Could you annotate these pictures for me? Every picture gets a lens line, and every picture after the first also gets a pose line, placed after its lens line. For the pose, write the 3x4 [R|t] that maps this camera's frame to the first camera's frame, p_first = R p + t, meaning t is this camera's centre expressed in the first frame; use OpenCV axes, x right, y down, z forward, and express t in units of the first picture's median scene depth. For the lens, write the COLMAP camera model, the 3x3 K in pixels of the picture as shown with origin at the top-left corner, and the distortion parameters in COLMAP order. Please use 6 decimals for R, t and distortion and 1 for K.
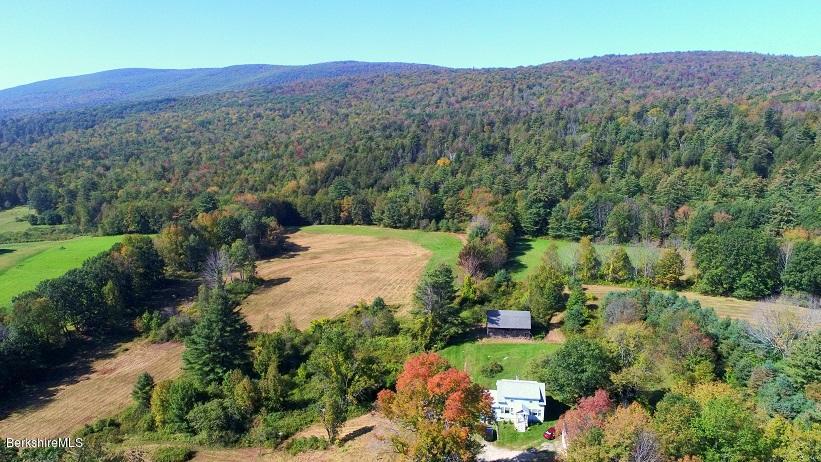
lens RADIAL K [[547.5, 0, 410.8], [0, 547.5, 230.8], [0, 0, 1]] dist [-0.001304, -0.003817]
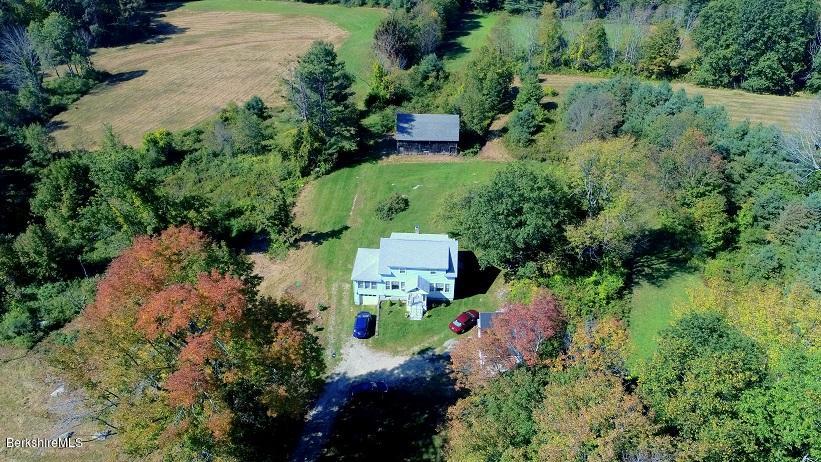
lens RADIAL K [[547.5, 0, 406.6], [0, 547.5, 229.1], [0, 0, 1]] dist [-0.001304, -0.003817]
pose [[0.998012, -0.029158, 0.055880, 0.096136], [0.007228, 0.933660, 0.358087, 0.030467], [-0.062614, -0.356971, 0.932015, 0.276354]]
